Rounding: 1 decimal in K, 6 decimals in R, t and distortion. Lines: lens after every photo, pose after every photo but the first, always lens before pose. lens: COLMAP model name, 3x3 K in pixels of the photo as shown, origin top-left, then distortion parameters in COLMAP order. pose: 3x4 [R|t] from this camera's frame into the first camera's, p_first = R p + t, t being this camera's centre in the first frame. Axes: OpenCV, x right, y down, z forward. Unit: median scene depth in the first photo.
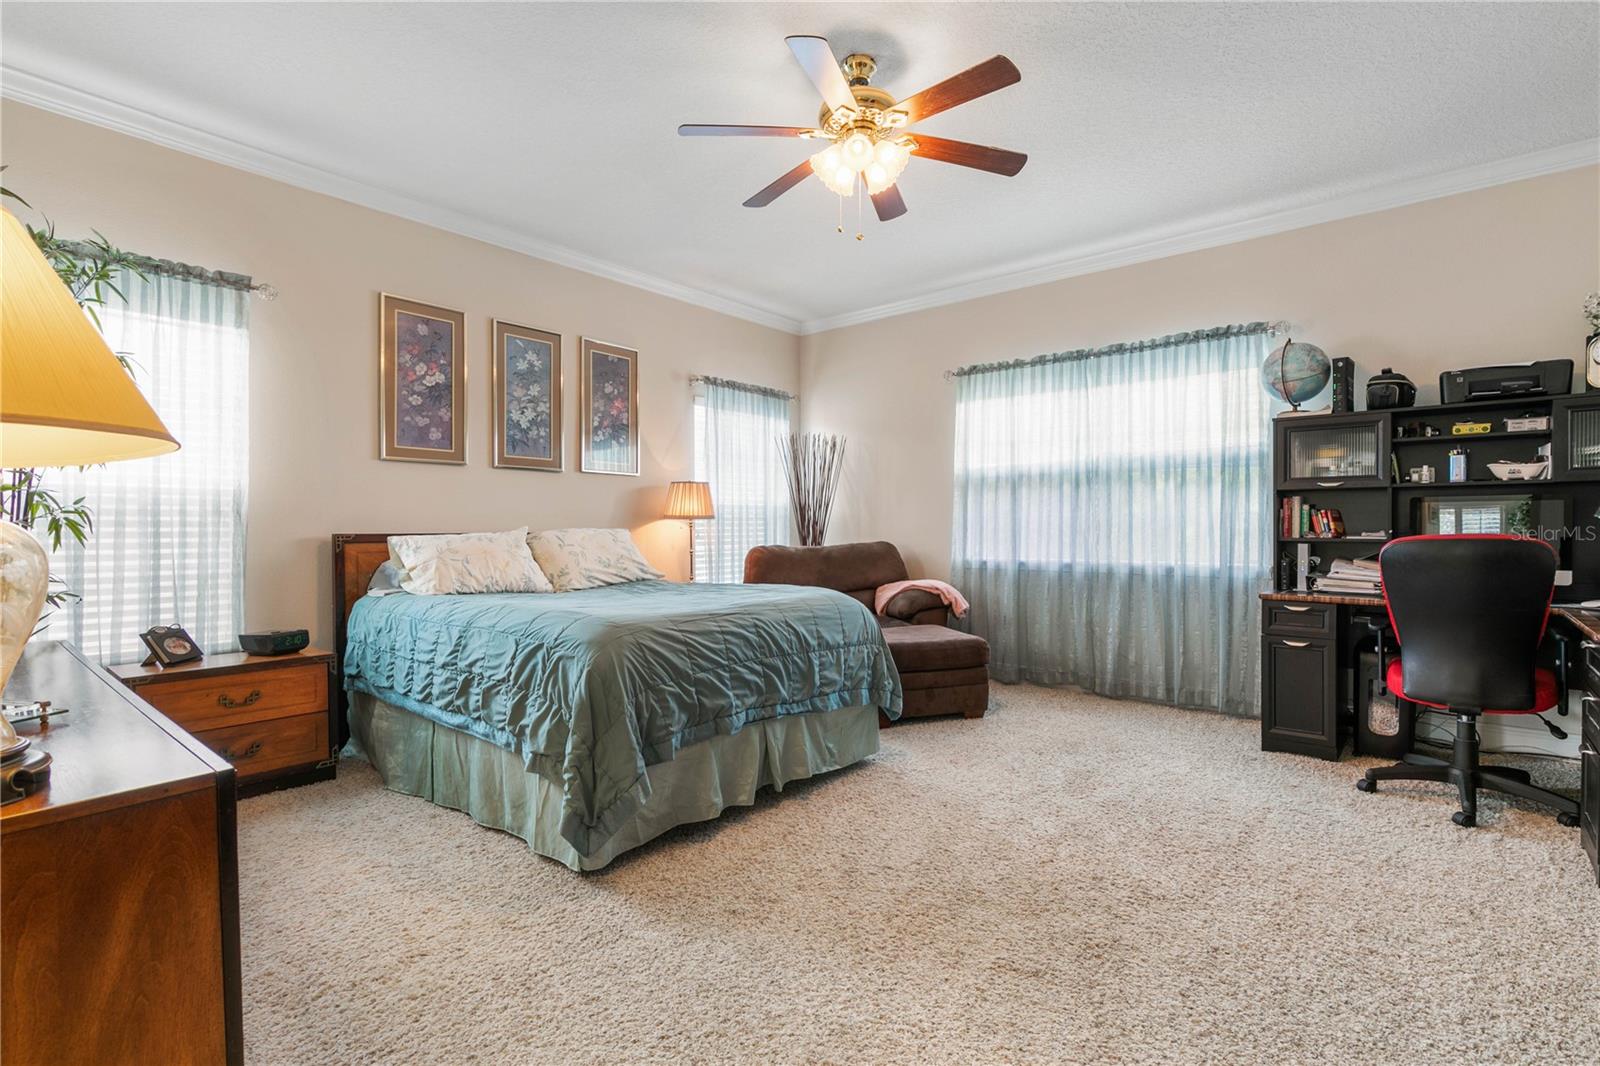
lens RADIAL K [[760.1, 0, 815.8], [0, 760.1, 537.9], [0, 0, 1]] dist [0.004968, 0.000852]
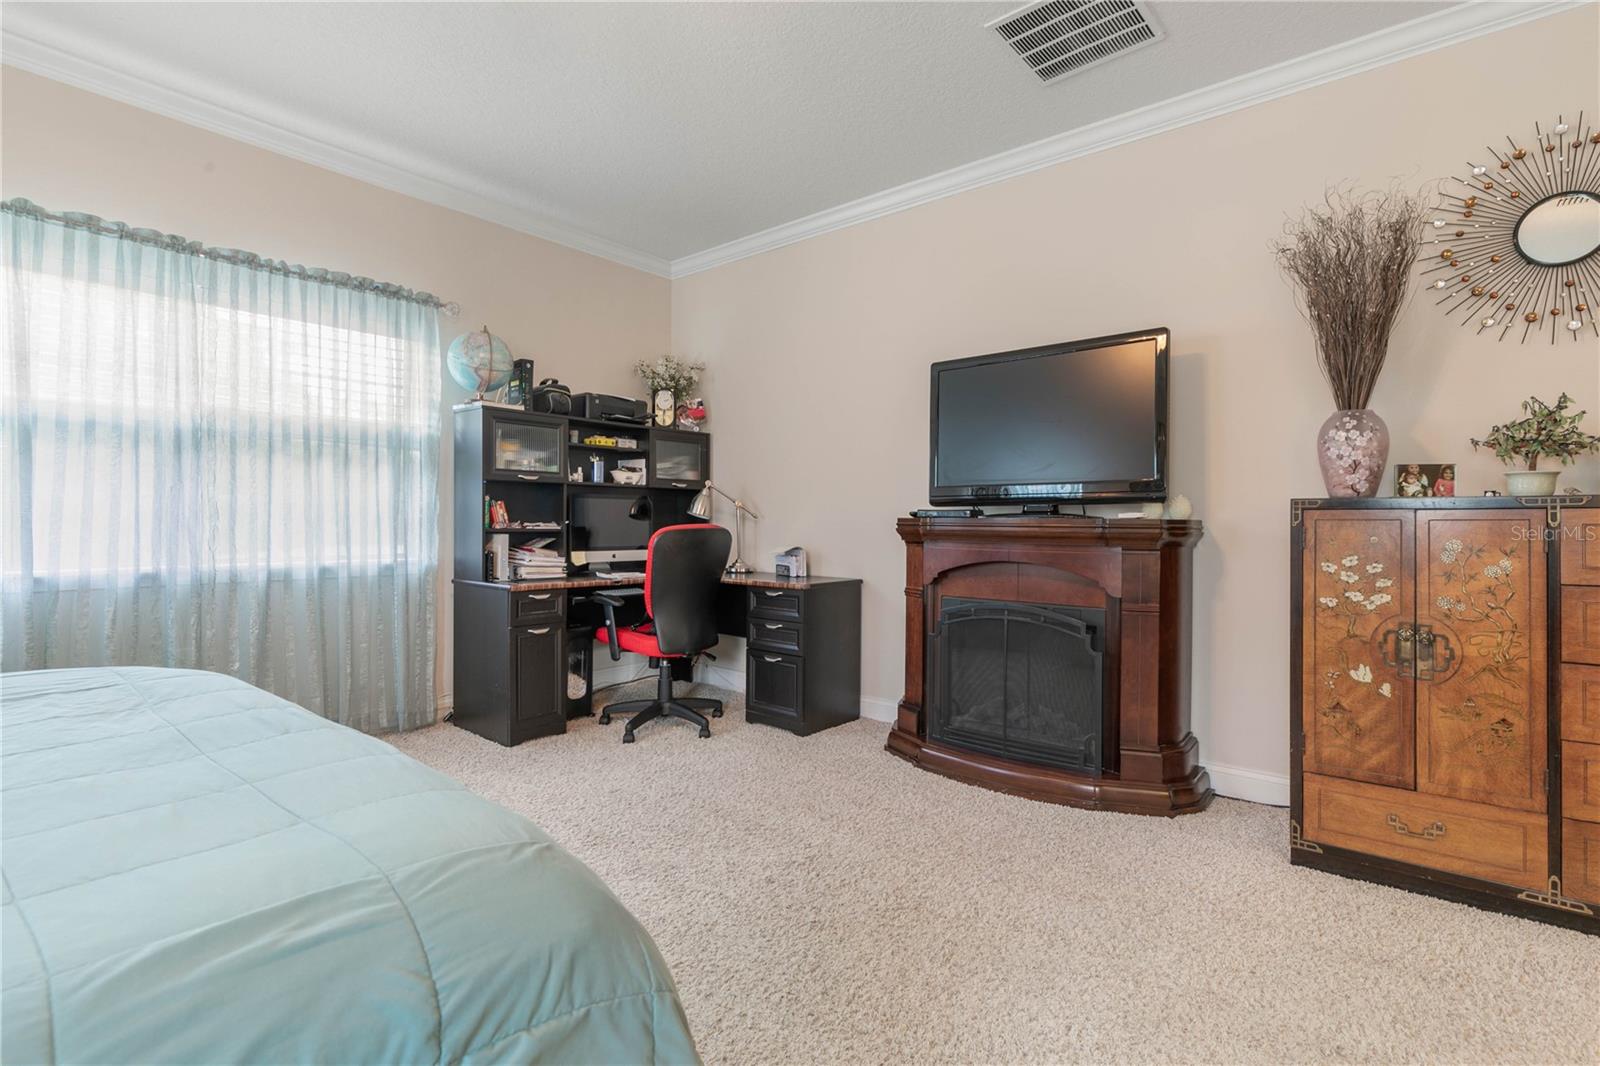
lens RADIAL K [[760.1, 0, 813.8], [0, 760.1, 530.8], [0, 0, 1]] dist [0.004968, 0.000852]
pose [[-0.012979, -0.015517, 0.999795, -0.335103], [0.003179, 0.999874, 0.015559, -0.010014], [-0.999911, 0.003380, -0.012928, 0.529706]]
